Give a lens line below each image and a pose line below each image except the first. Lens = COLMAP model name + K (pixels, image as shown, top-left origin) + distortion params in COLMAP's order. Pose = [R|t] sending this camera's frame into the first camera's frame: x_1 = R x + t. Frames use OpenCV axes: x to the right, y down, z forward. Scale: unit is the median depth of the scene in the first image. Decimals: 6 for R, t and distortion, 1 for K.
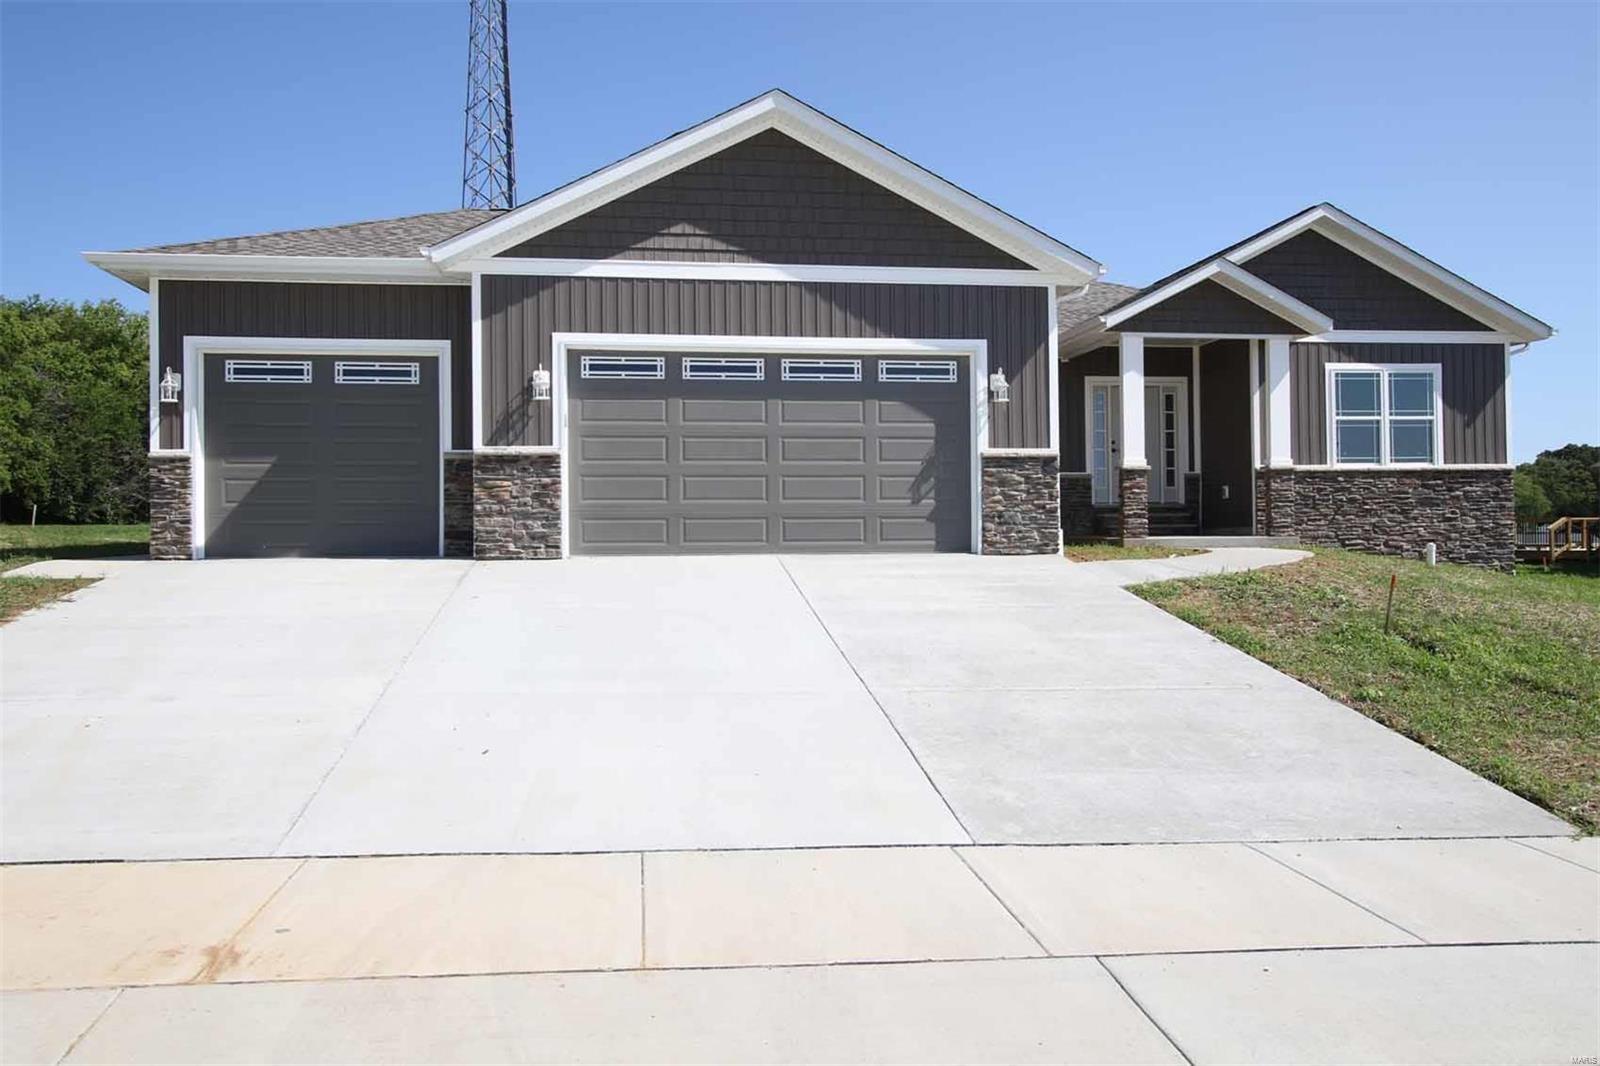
lens RADIAL K [[1274.1, 0, 762.2], [0, 1274.1, 536.9], [0, 0, 1]] dist [-0.003273, -0.000584]
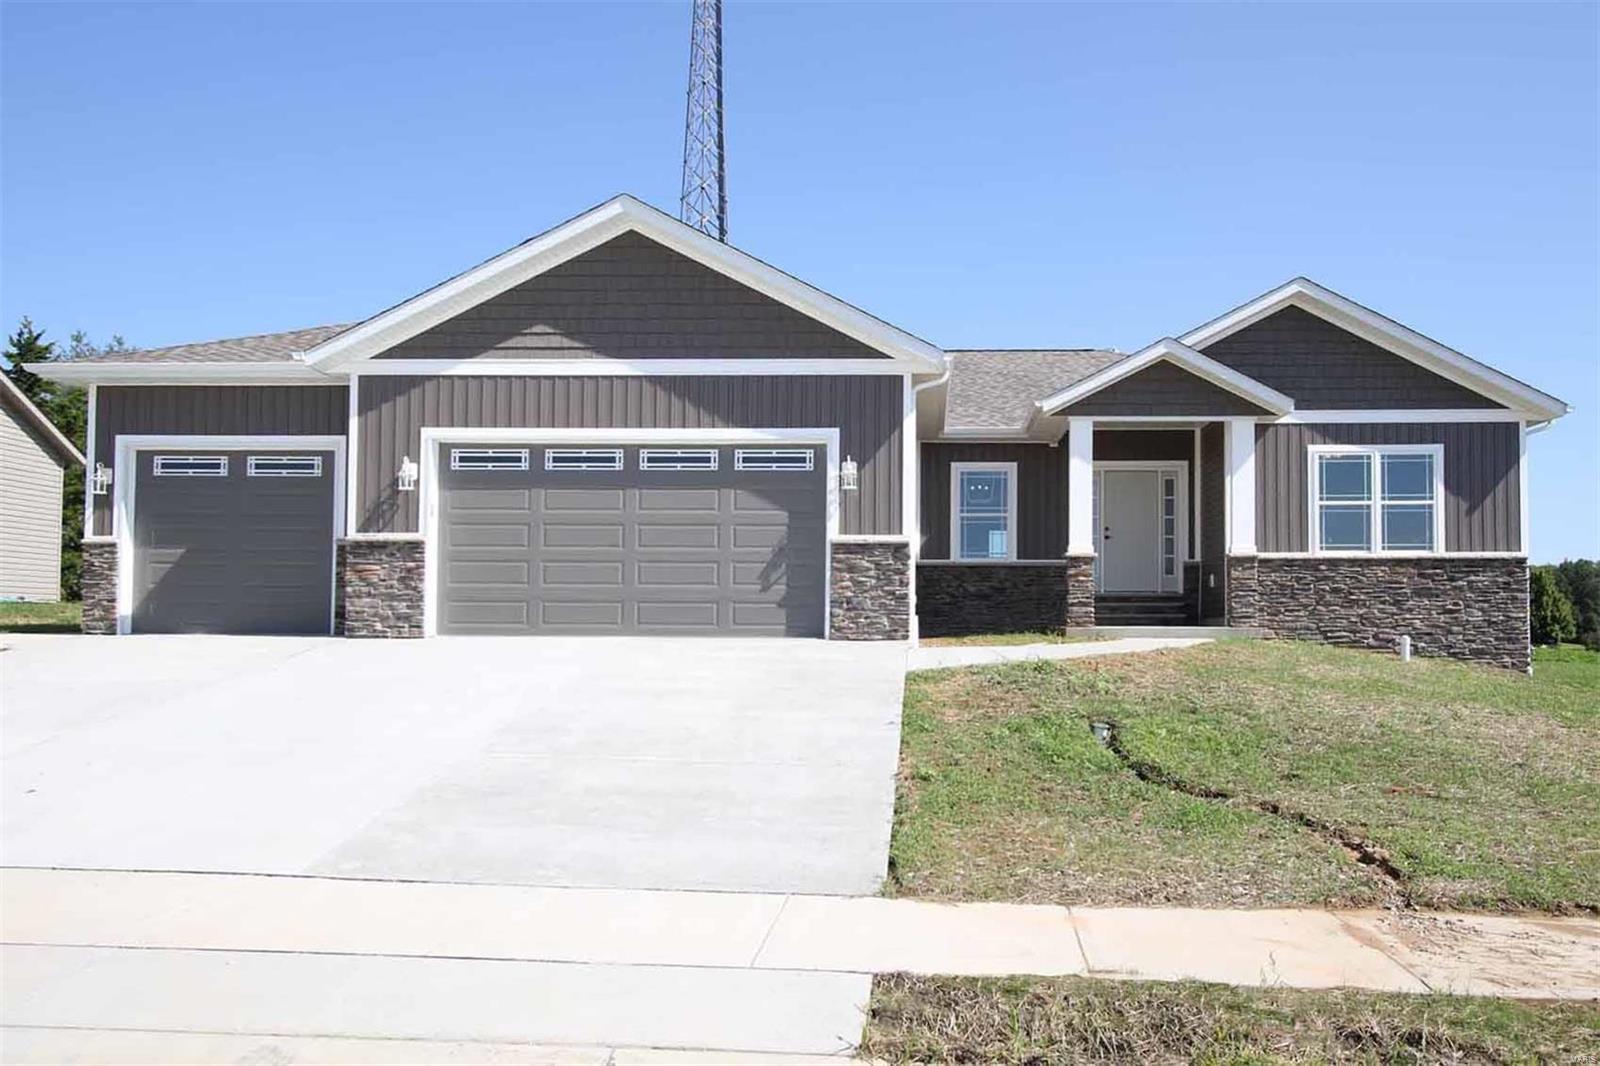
lens RADIAL K [[1345.1, 0, 835.6], [0, 1345.1, 586.5], [0, 0, 1]] dist [-0.003391, -0.009141]
pose [[0.985301, 0.006247, -0.170714, 0.361656], [-0.011584, 0.999474, -0.030289, 0.003994], [0.170435, 0.031821, 0.984855, -0.052497]]
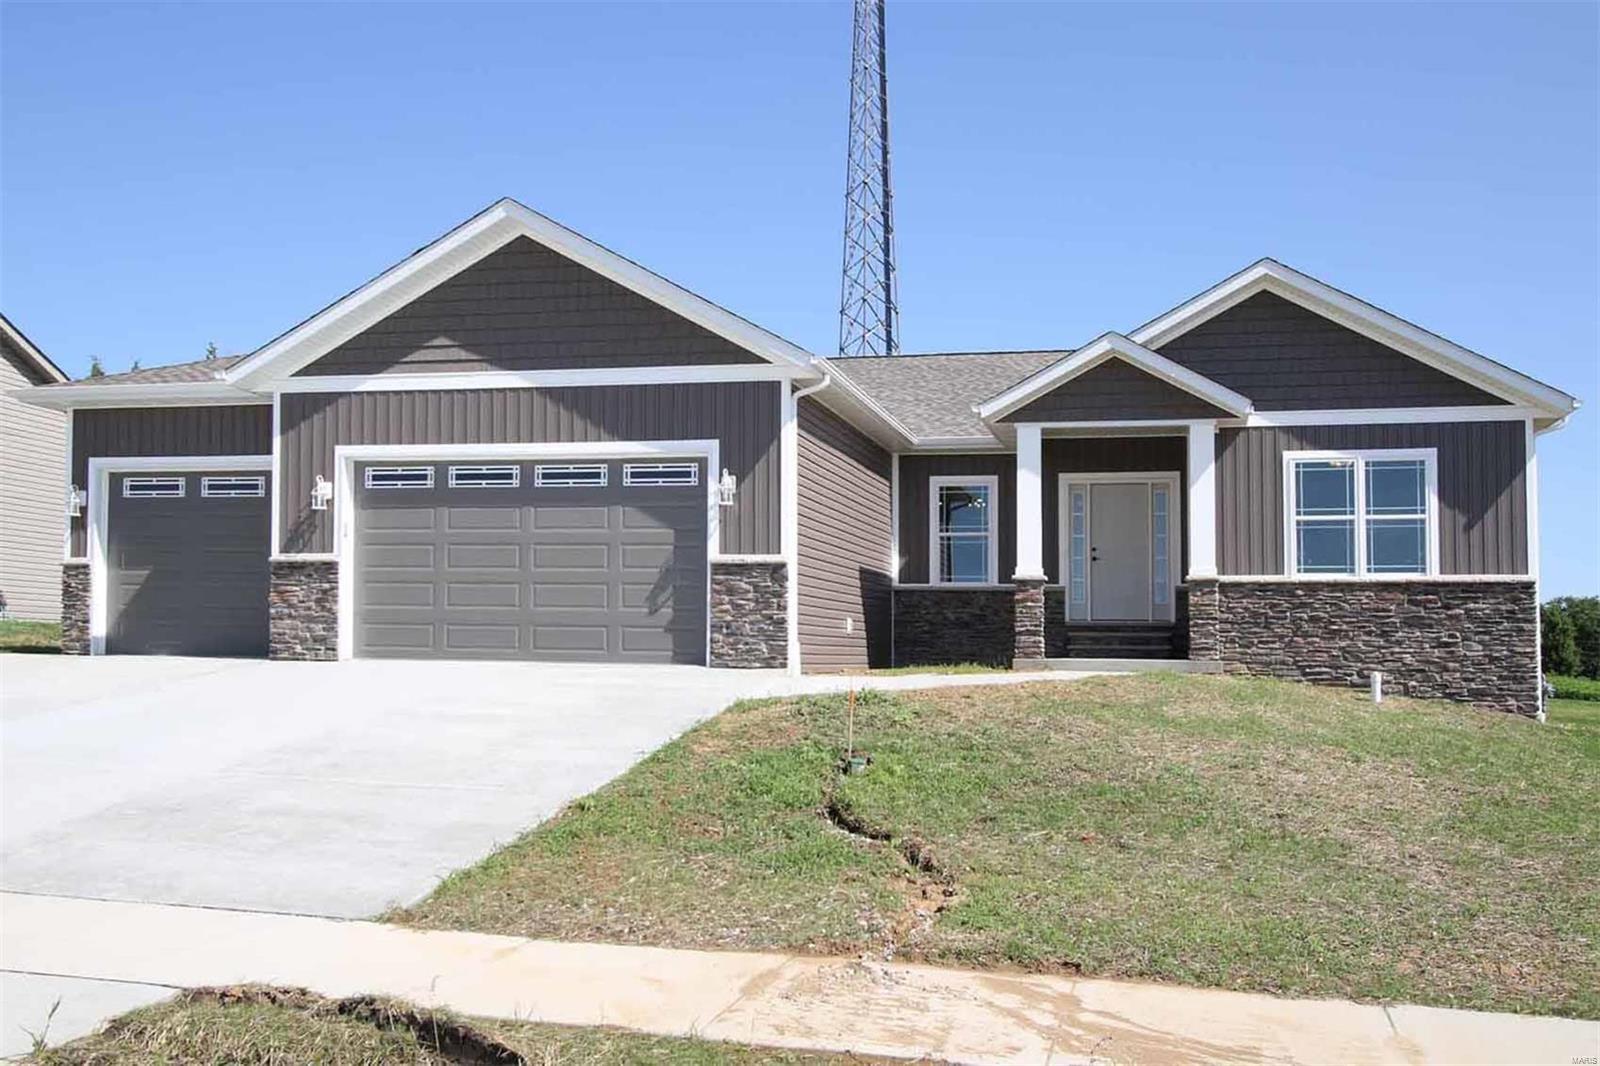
lens RADIAL K [[1472.4, 0, 802.0], [0, 1472.4, 638.5], [0, 0, 1]] dist [-0.003905, -0.002325]
pose [[0.935806, 0.017903, -0.352062, 0.625981], [-0.024379, 0.999605, -0.013971, 0.006404], [0.351673, 0.021657, 0.935872, 0.002885]]
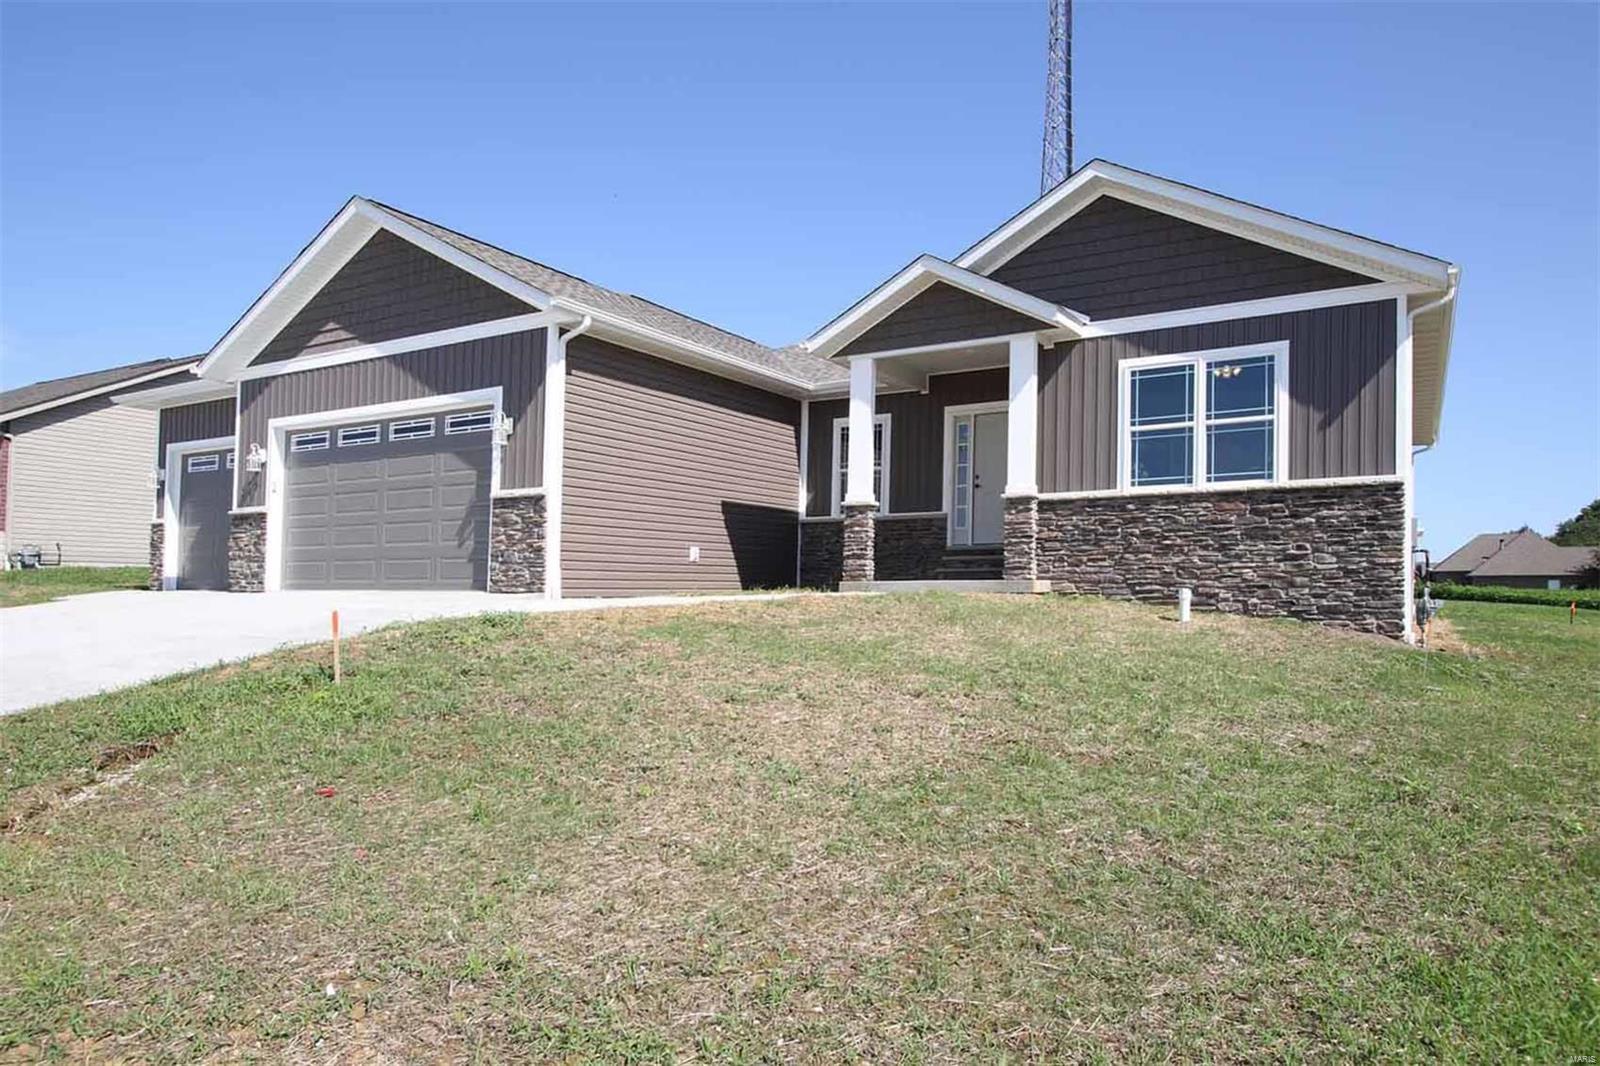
lens RADIAL K [[984.7, 0, 845.9], [0, 984.7, 552.1], [0, 0, 1]] dist [0.053753, 0.000339]
pose [[0.772033, -0.015236, -0.635400, 0.916003], [-0.009878, 0.999304, -0.035964, 0.007043], [0.635506, 0.034042, 0.771345, 0.564589]]
